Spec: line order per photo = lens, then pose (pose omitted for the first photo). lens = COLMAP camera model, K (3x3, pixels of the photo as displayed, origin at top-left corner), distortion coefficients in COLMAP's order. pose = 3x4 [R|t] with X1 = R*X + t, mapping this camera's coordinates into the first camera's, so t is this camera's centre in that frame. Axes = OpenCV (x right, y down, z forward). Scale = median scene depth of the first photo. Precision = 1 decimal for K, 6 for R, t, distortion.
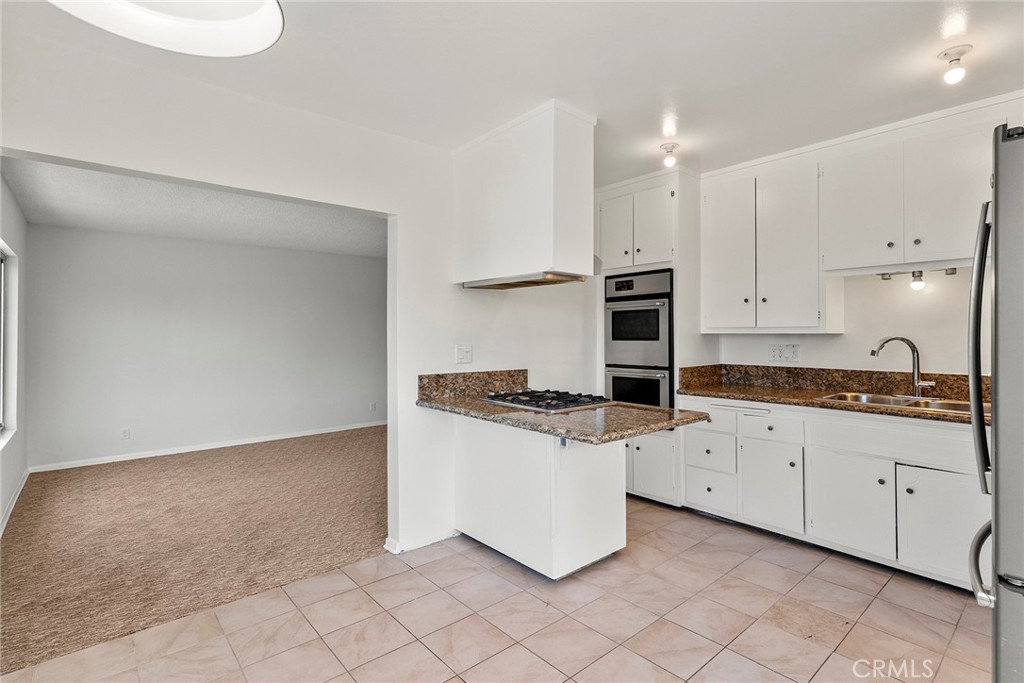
lens RADIAL K [[485.0, 0, 512.0], [0, 485.0, 341.5], [0, 0, 1]] dist [0.000948, 0.000063]
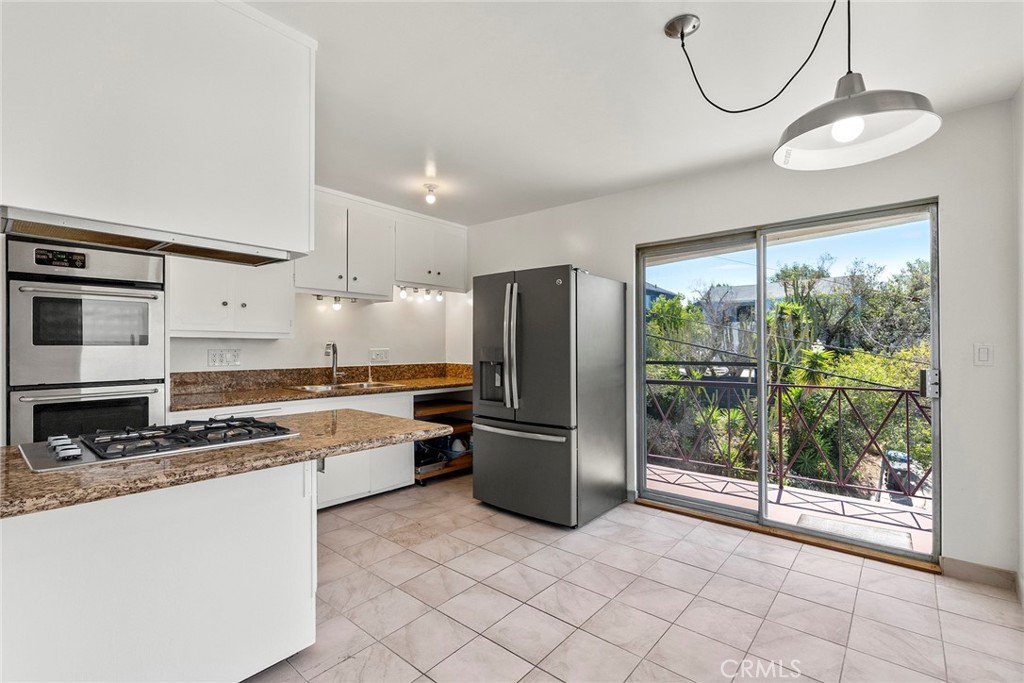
lens RADIAL K [[468.5, 0, 512.0], [0, 468.5, 341.5], [0, 0, 1]] dist [0.002360, 0.000255]
pose [[-0.155933, 0.008848, 0.987728, -0.695360], [0.007189, 0.999944, -0.007823, 0.003129], [-0.987741, 0.005881, -0.155988, 0.758766]]
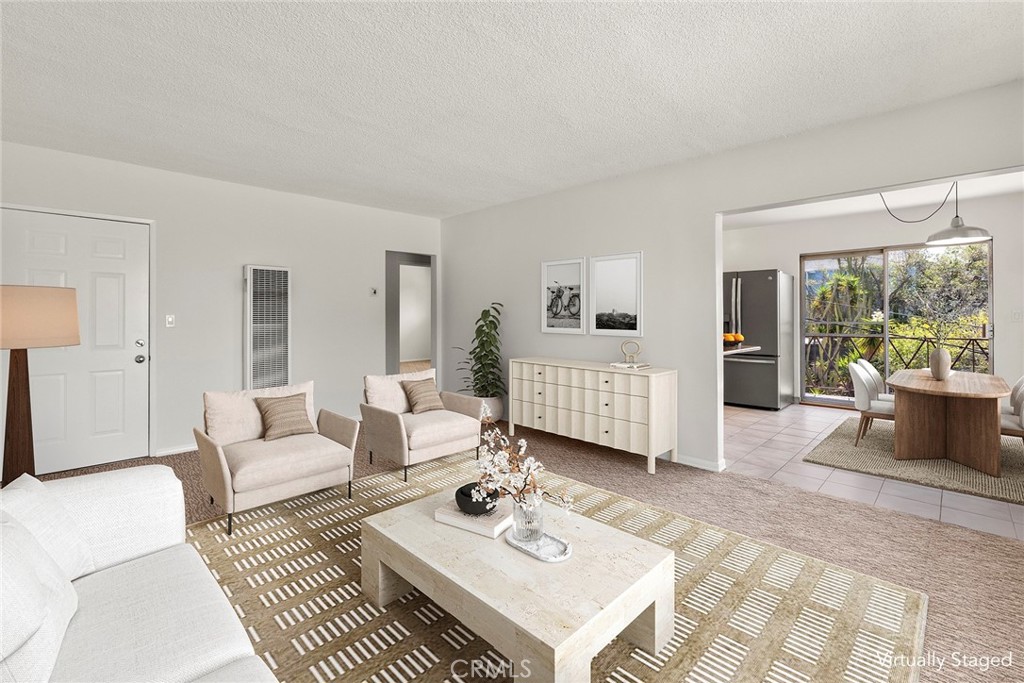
lens RADIAL K [[454.7, 0, 516.7], [0, 454.7, 311.2], [0, 0, 1]] dist [0.023270, 0.000030]
pose [[-0.091027, 0.008328, 0.995814, -1.432146], [0.005856, 0.999952, -0.007827, 0.008475], [-0.995831, 0.005119, -0.091071, 1.652585]]
